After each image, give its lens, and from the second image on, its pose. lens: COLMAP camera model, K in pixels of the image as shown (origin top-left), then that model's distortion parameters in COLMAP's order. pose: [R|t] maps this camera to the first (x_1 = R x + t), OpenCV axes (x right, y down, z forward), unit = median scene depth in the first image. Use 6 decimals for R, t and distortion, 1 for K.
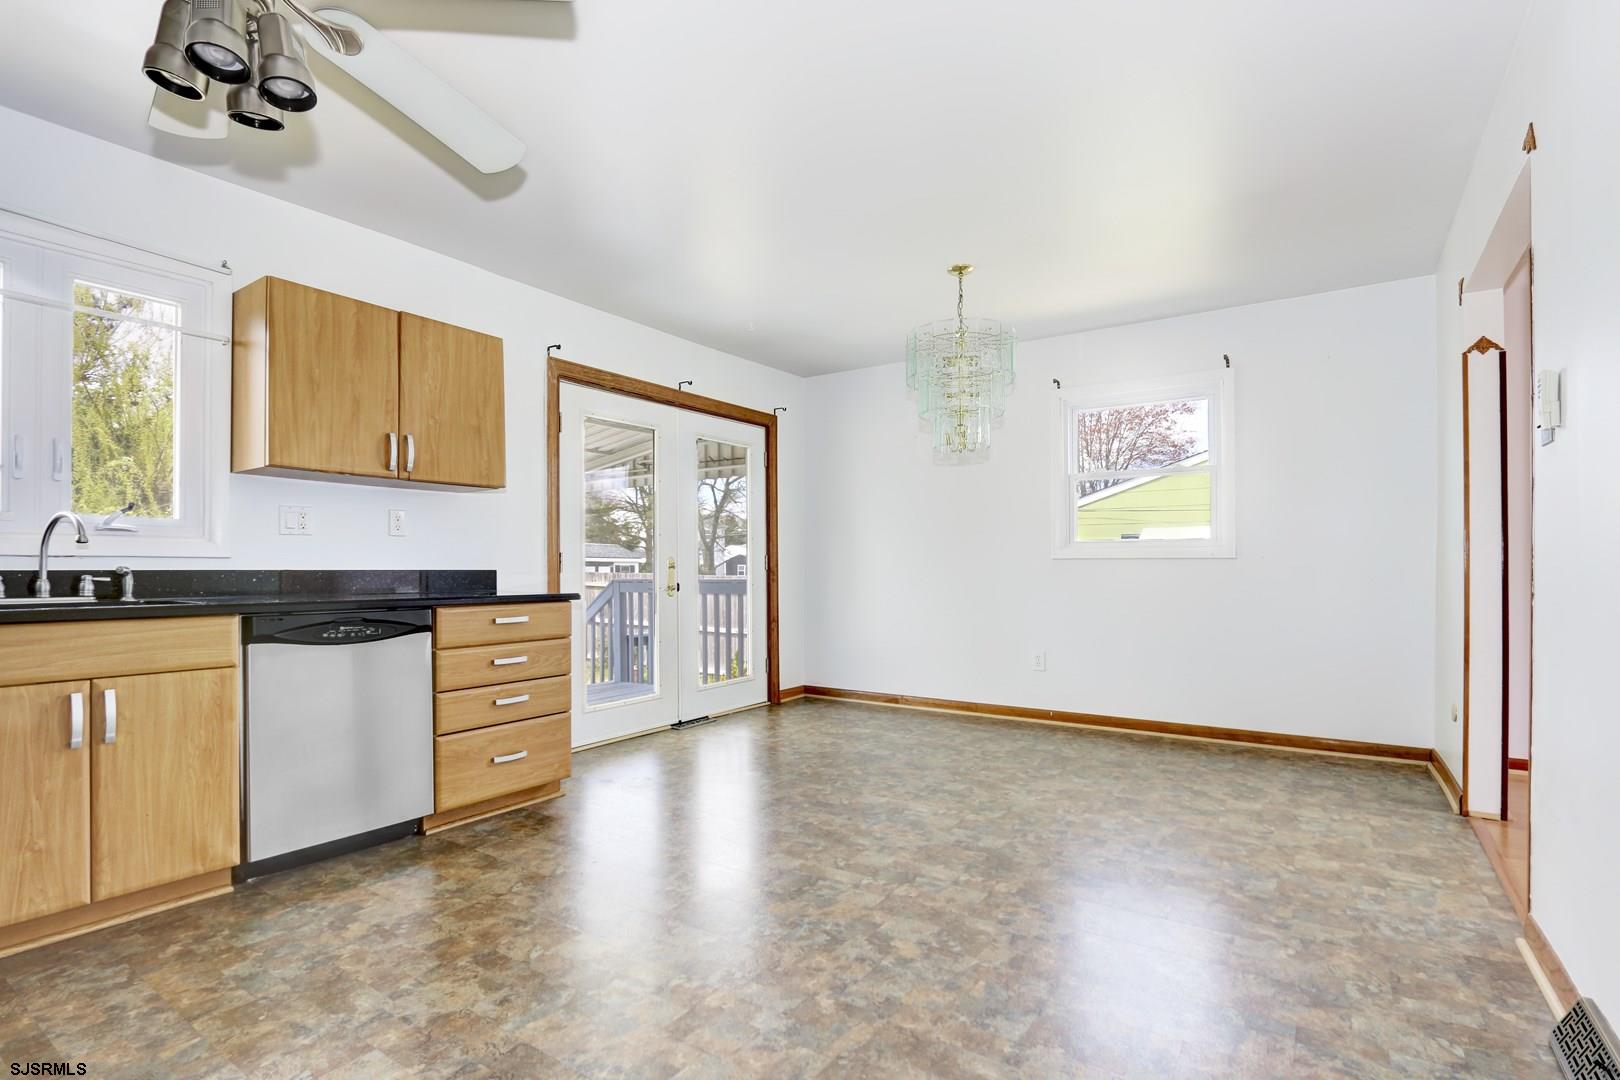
lens RADIAL K [[765.1, 0, 816.8], [0, 765.1, 559.8], [0, 0, 1]] dist [-0.020850, 0.003727]
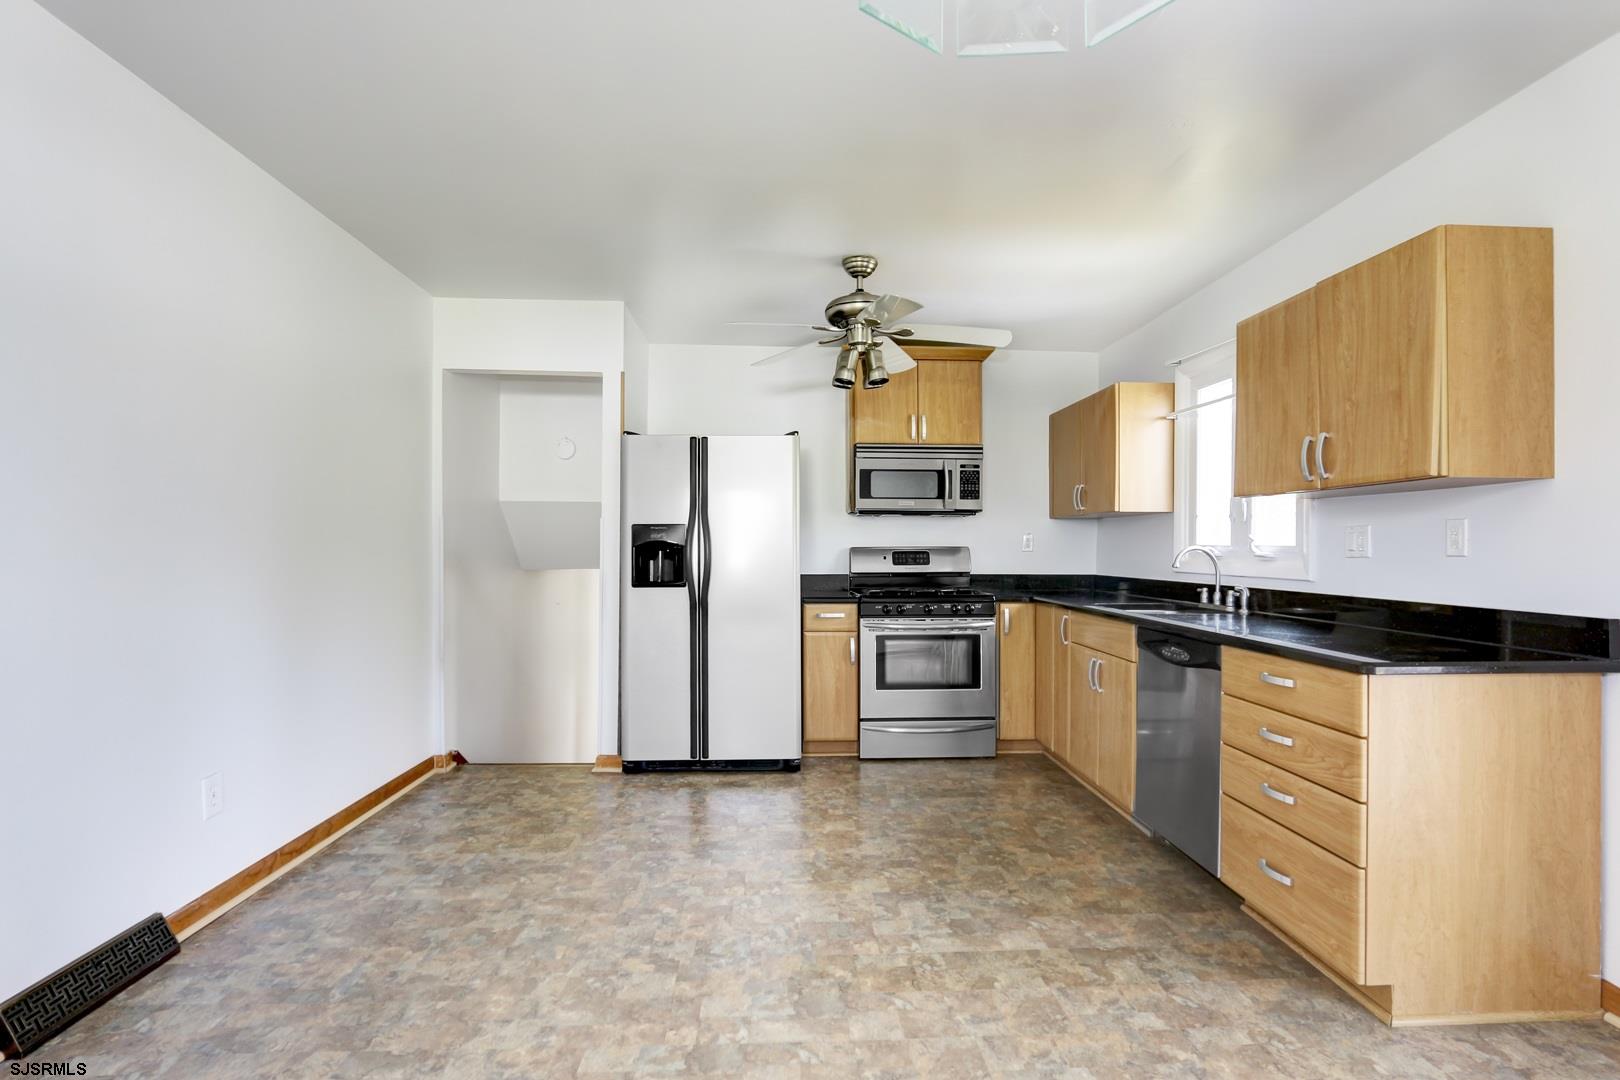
lens RADIAL K [[765.1, 0, 814.4], [0, 765.1, 535.1], [0, 0, 1]] dist [-0.020850, 0.003727]
pose [[-0.800102, -0.011104, -0.599762, 0.373449], [0.004876, 0.999675, -0.025013, -0.039655], [0.599845, -0.022938, -0.799788, 1.337118]]
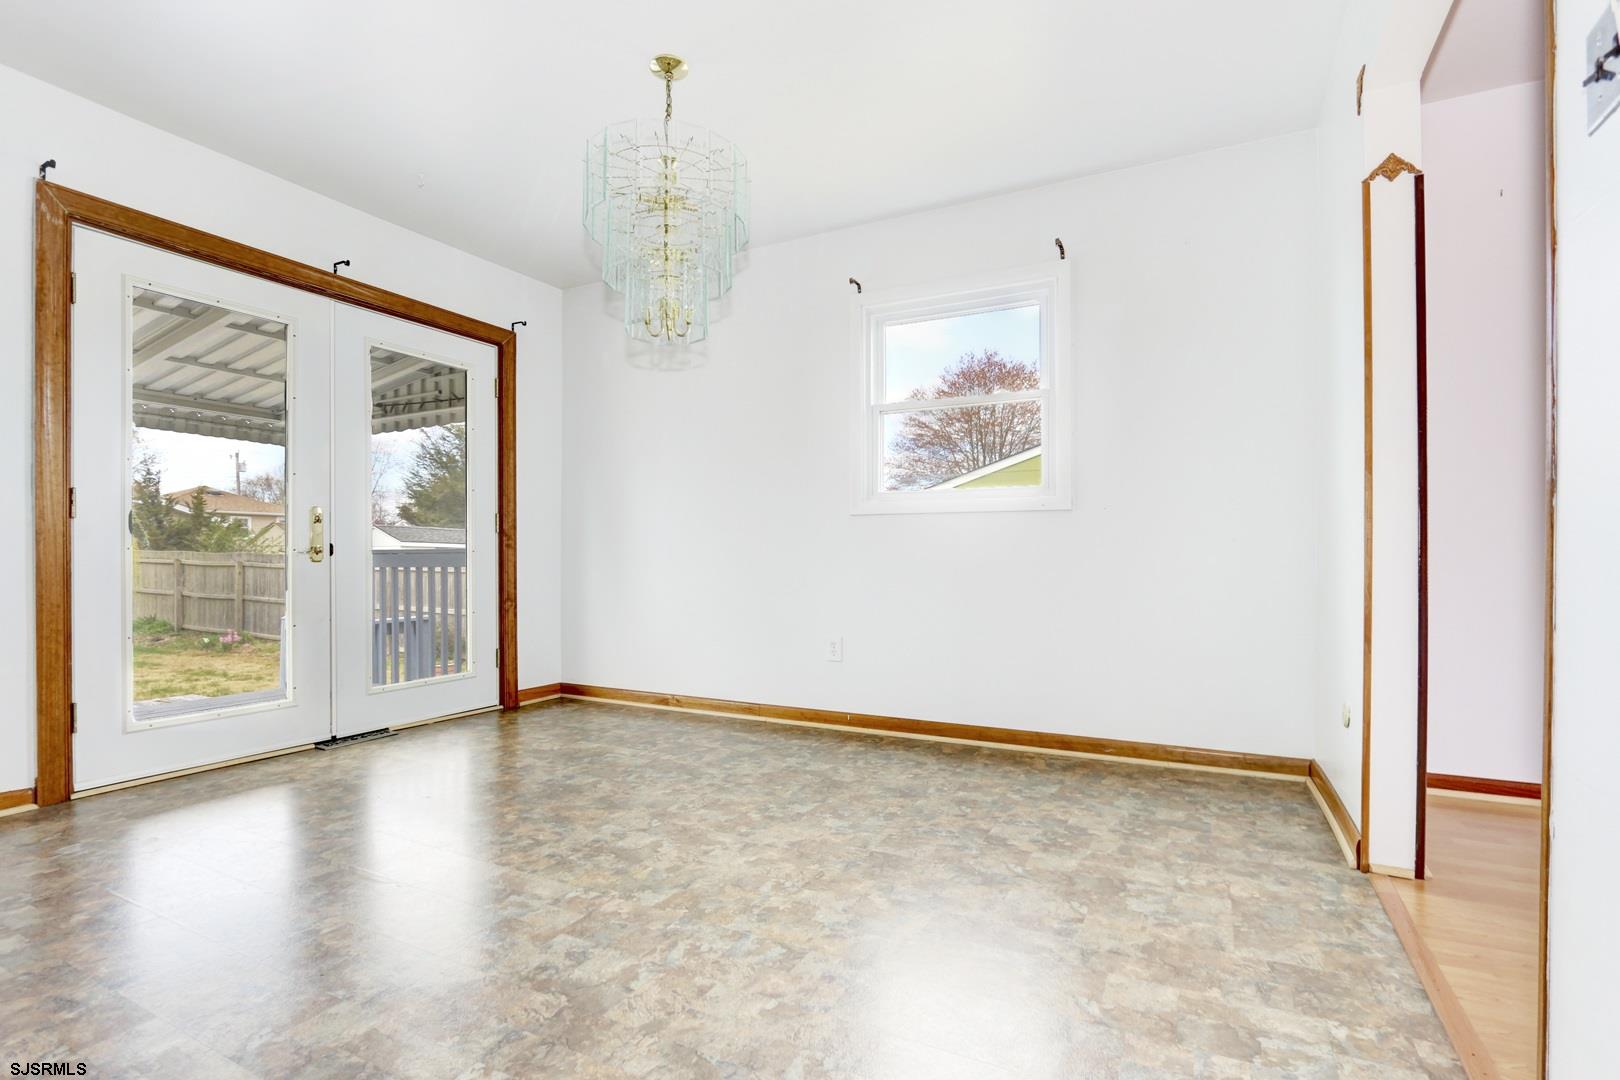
lens RADIAL K [[765.1, 0, 814.1], [0, 765.1, 553.5], [0, 0, 1]] dist [-0.020850, 0.003727]
pose [[0.992902, 0.003333, 0.118891, 0.294093], [-0.003621, 0.999991, 0.002205, 0.058317], [-0.118883, -0.002619, 0.992905, 0.392036]]
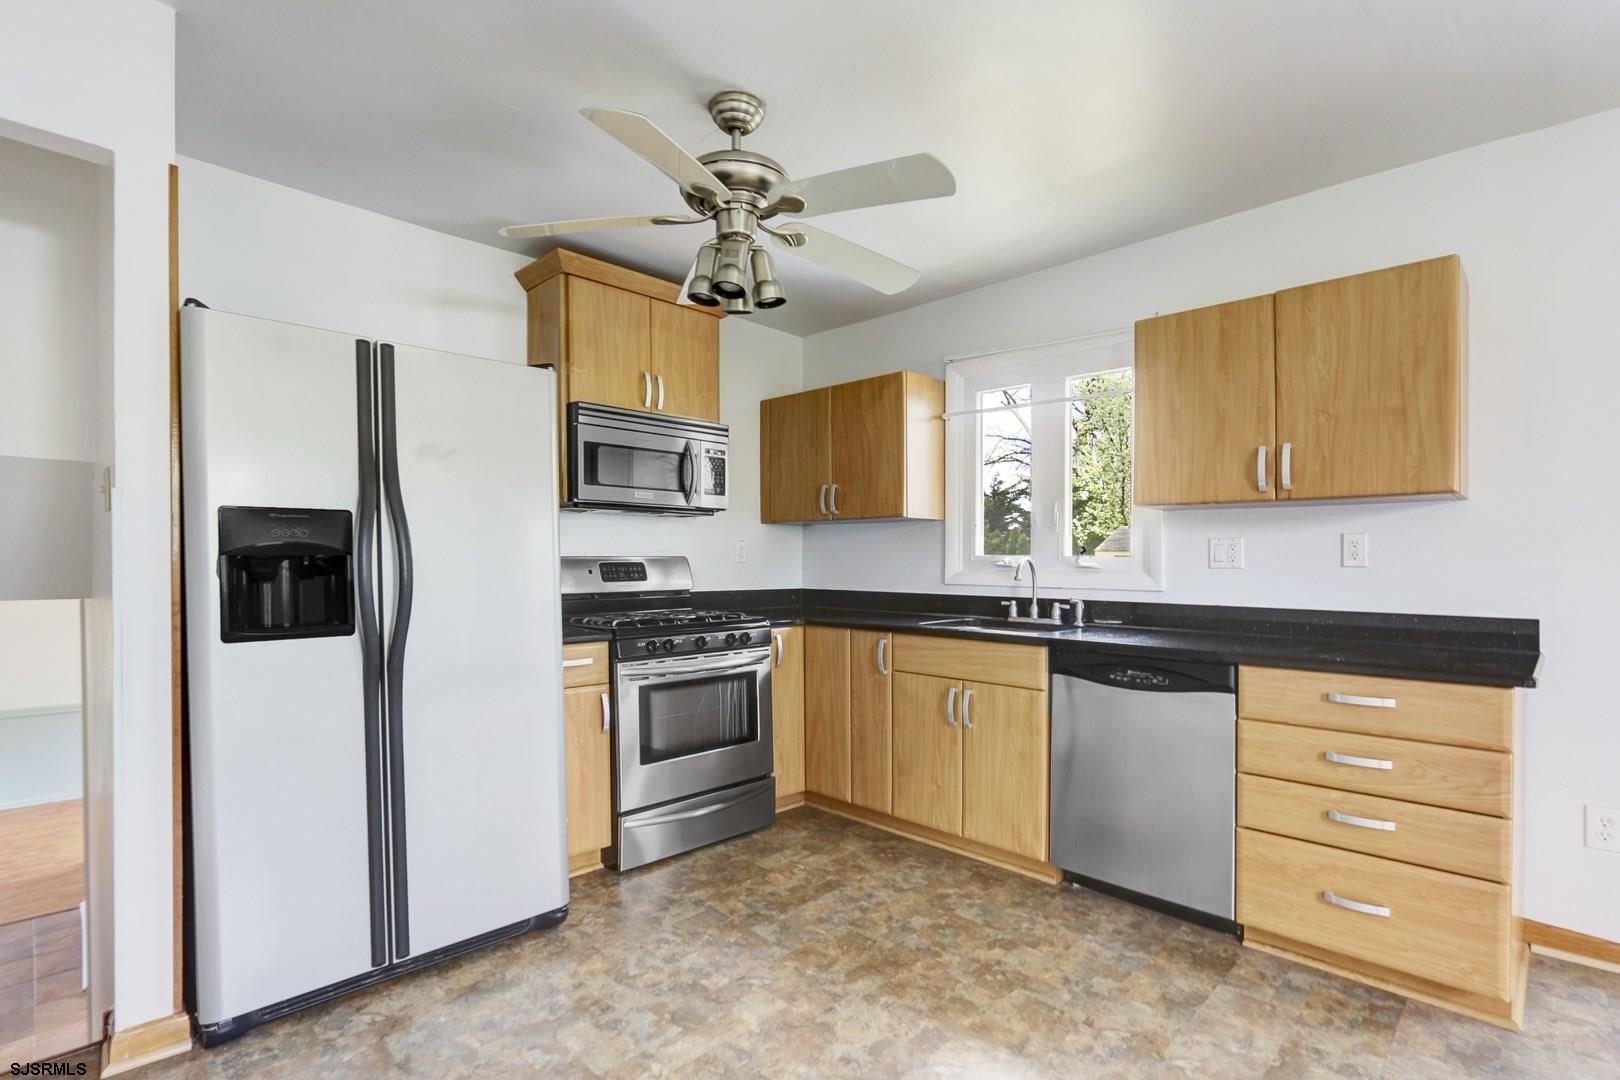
lens RADIAL K [[765.1, 0, 819.0], [0, 765.1, 565.6], [0, 0, 1]] dist [-0.020850, 0.003727]
pose [[-0.179356, 0.007905, -0.983752, 0.335902], [0.007474, 0.999950, 0.006672, -0.045945], [0.983756, -0.006156, -0.179406, 0.669783]]
